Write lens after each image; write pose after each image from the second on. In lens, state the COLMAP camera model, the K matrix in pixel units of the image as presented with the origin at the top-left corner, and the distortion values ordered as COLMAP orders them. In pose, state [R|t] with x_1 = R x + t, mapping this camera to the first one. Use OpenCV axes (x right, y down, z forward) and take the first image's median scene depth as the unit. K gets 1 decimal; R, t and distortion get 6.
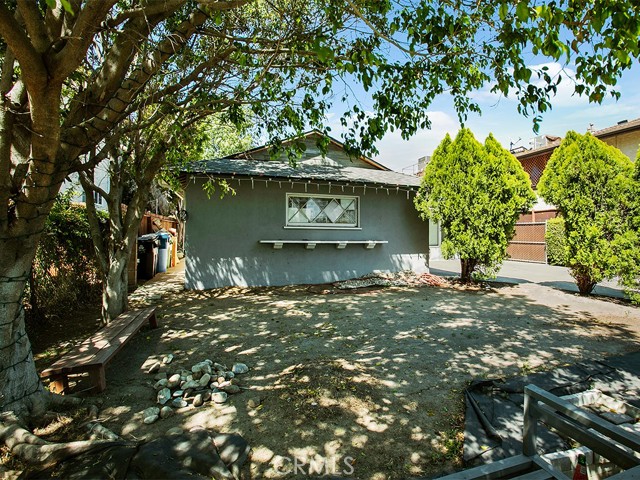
lens RADIAL K [[367.3, 0, 351.7], [0, 367.3, 221.9], [0, 0, 1]] dist [-0.037210, 0.000287]
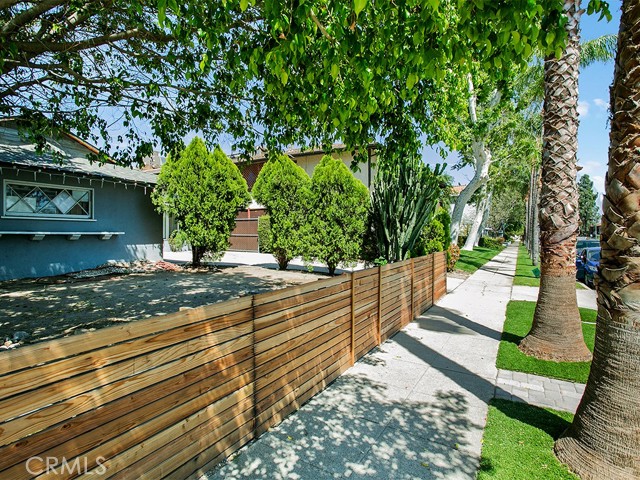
lens RADIAL K [[345.1, 0, 320.0], [0, 345.1, 240.0], [0, 0, 1]] dist [-0.032351, 0.002021]
pose [[0.786313, -0.018465, 0.617553, -0.074738], [-0.021506, 0.998130, 0.057227, 0.005862], [-0.617454, -0.058279, 0.784445, -0.151373]]
